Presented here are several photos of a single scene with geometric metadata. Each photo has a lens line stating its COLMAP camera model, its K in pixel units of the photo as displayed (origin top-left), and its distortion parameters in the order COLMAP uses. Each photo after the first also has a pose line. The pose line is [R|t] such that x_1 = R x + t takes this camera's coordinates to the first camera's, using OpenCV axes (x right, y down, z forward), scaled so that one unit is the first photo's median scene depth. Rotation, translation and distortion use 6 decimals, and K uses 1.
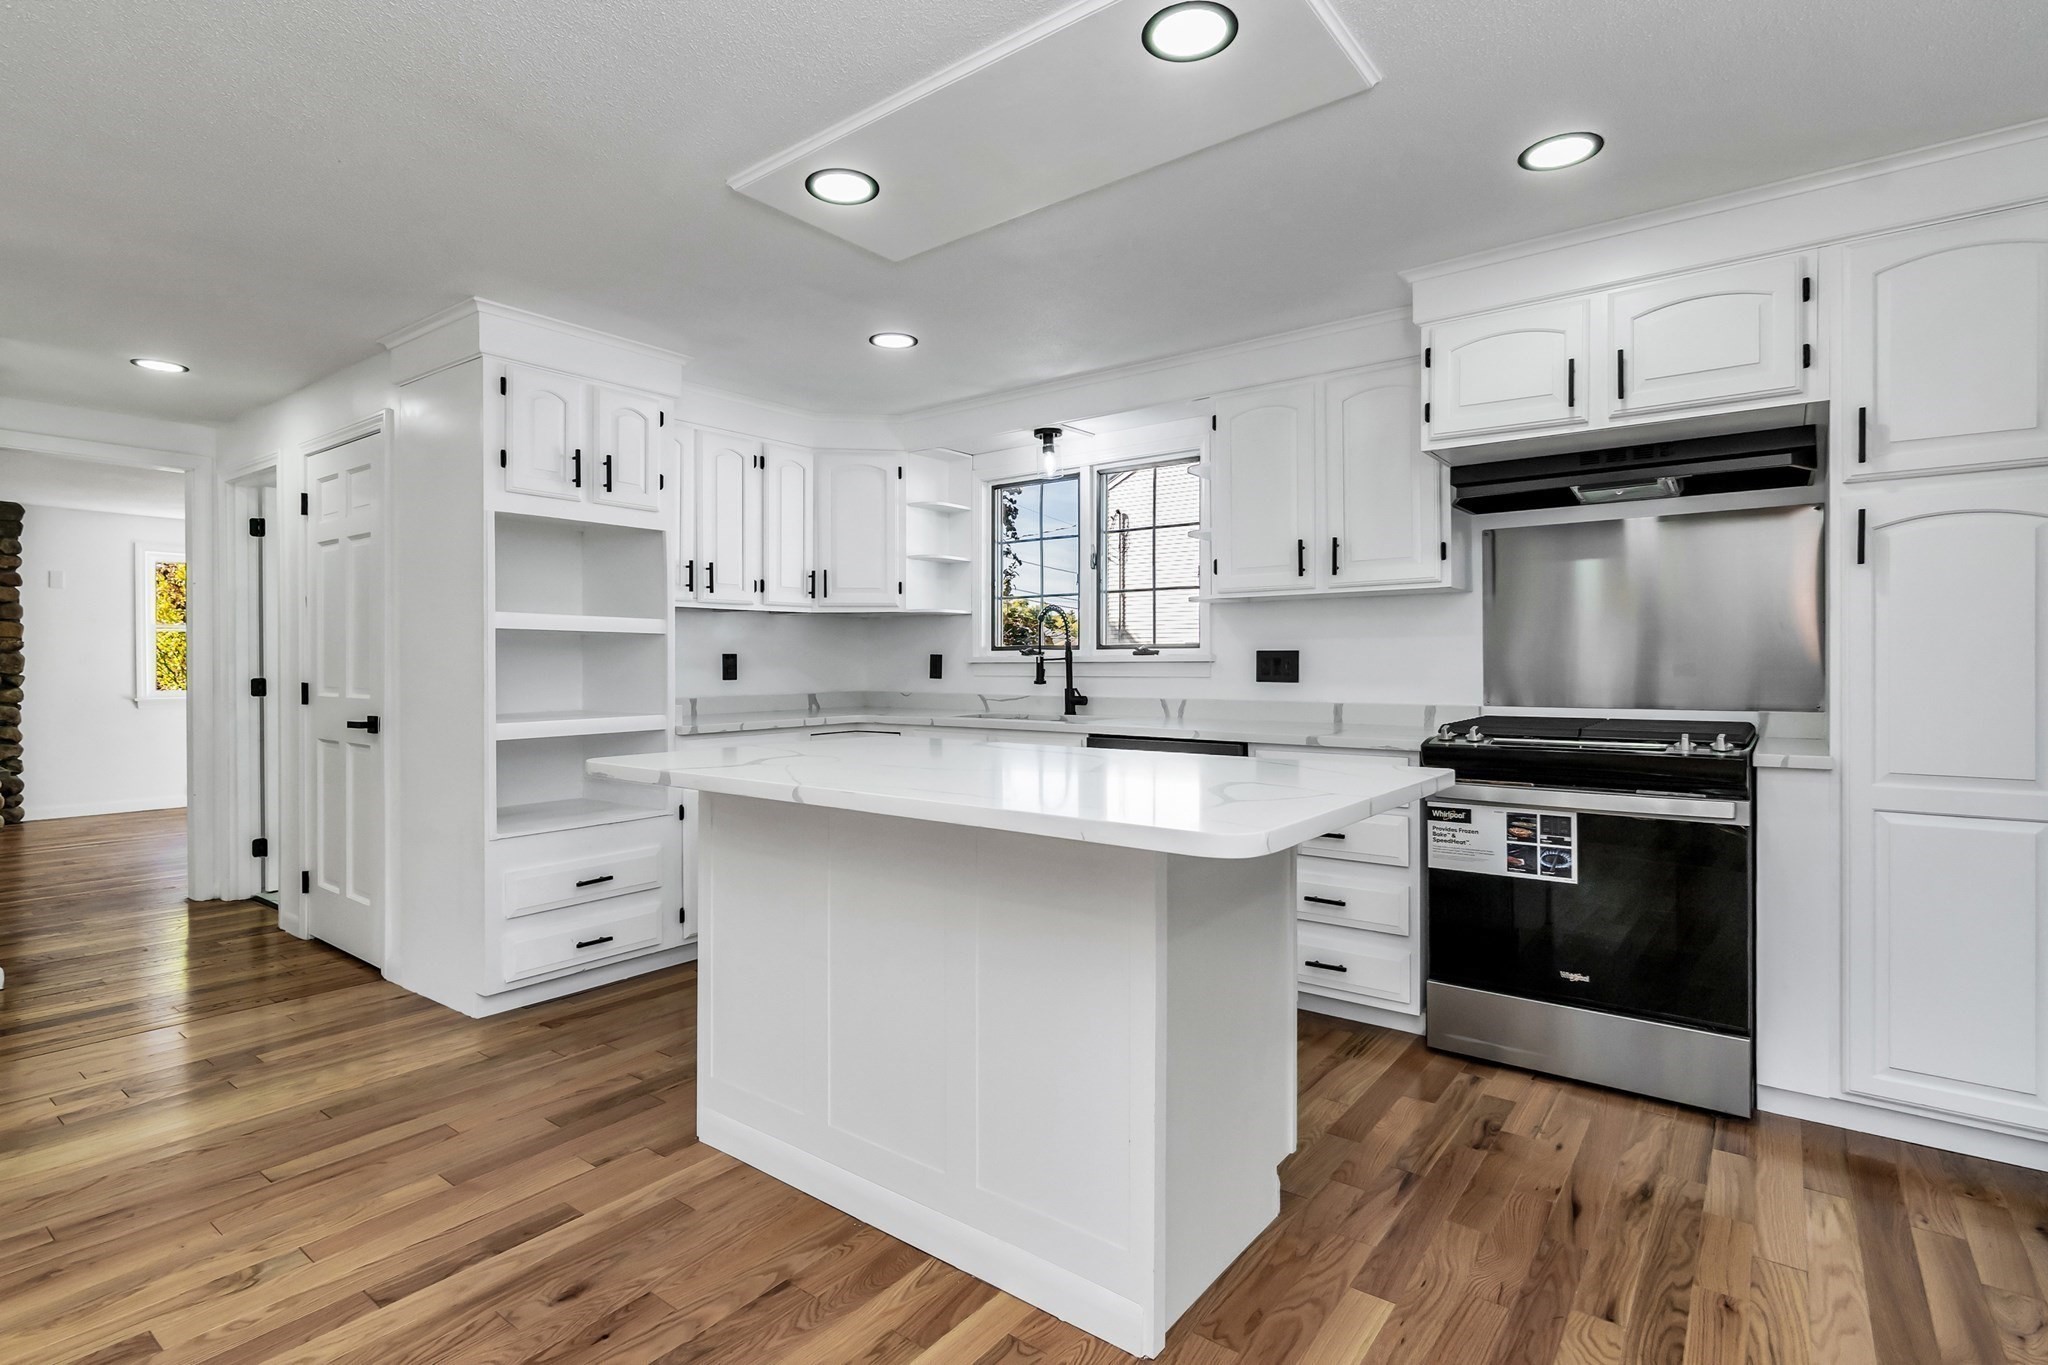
lens RADIAL K [[993.3, 0, 1011.5], [0, 993.3, 667.5], [0, 0, 1]] dist [-0.001817, -0.000275]
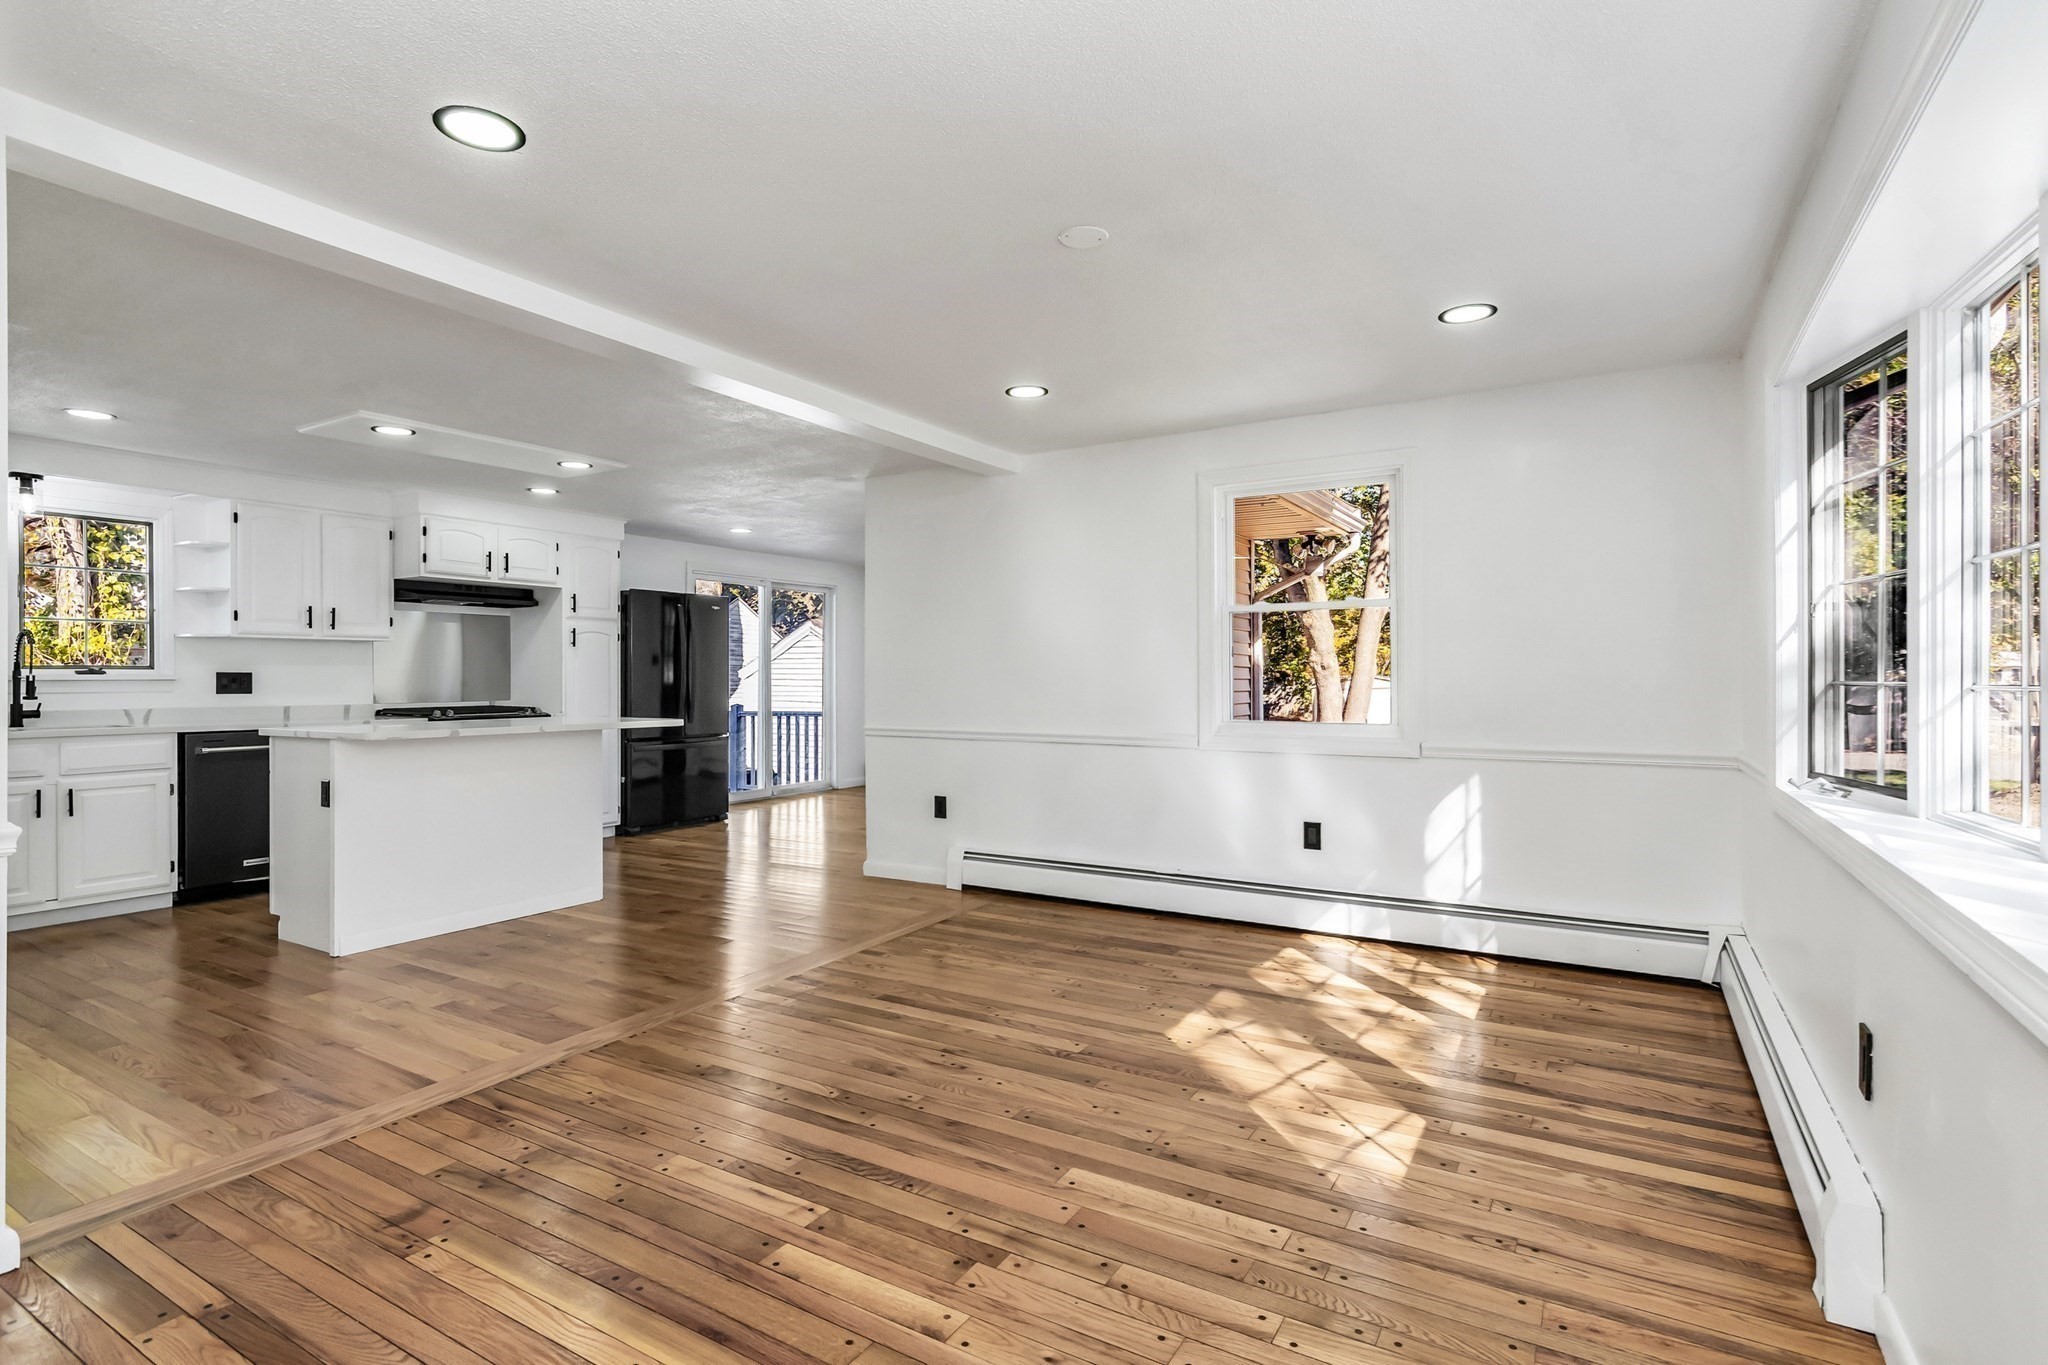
lens RADIAL K [[1017.6, 0, 1024.8], [0, 1017.6, 672.7], [0, 0, 1]] dist [-0.002307, 0.001013]
pose [[-0.116657, 0.009770, 0.993124, -1.643074], [0.007992, 0.999928, -0.008898, 0.007527], [-0.993140, 0.006899, -0.116727, 0.017687]]
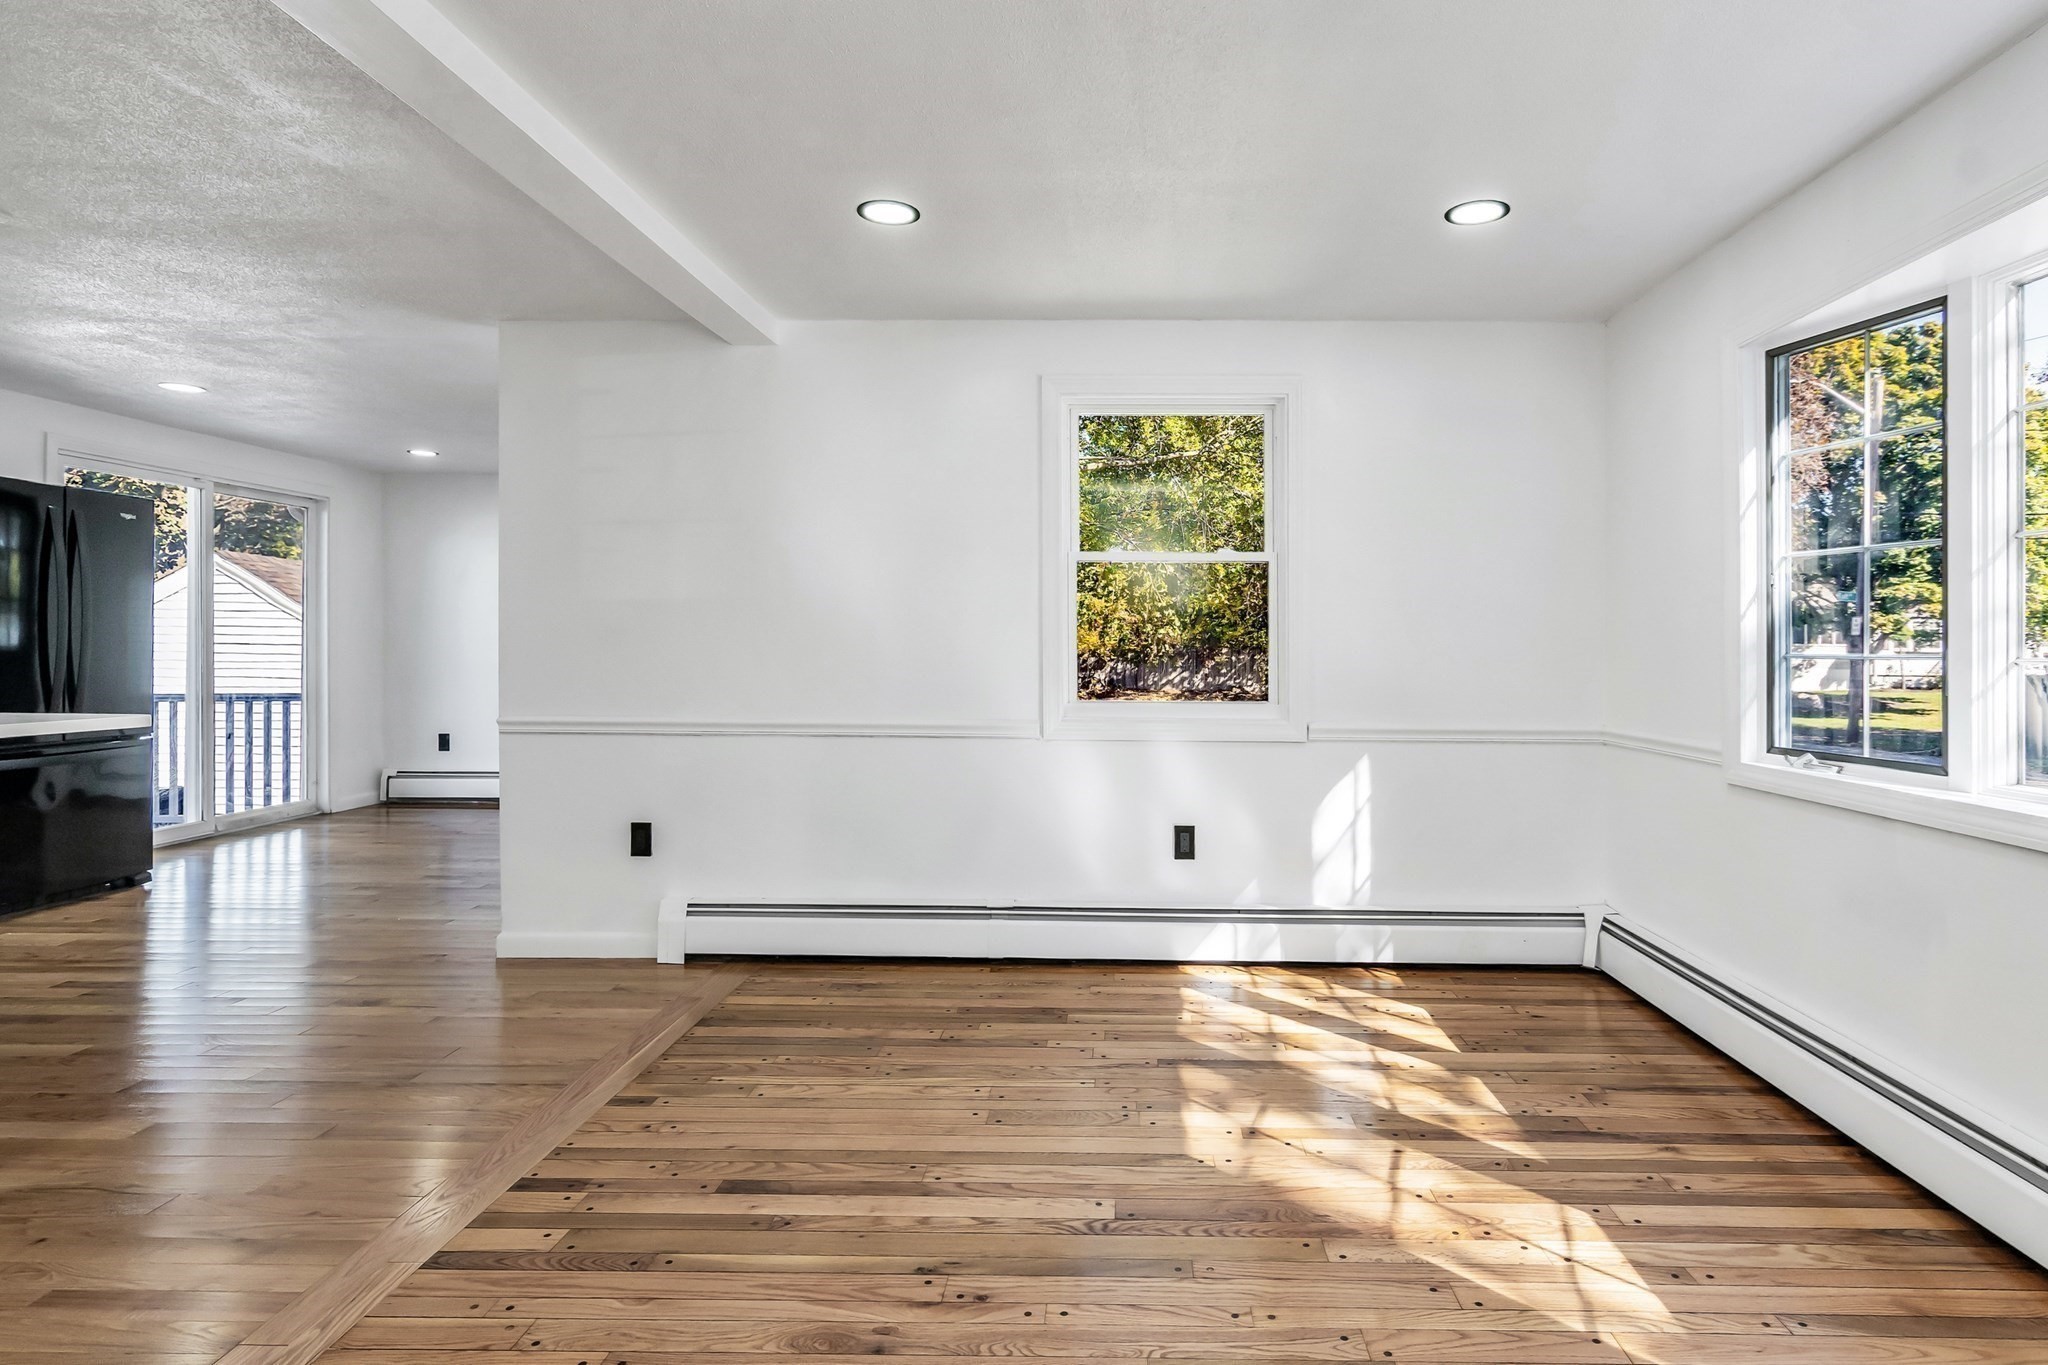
lens RADIAL K [[1115.3, 0, 1086.5], [0, 1115.3, 645.0], [0, 0, 1]] dist [-0.000151, 0.000321]
pose [[-0.598258, 0.002114, 0.801301, -1.137576], [0.000987, 0.999998, -0.001901, 0.006026], [-0.801303, -0.000347, -0.598259, 0.343672]]
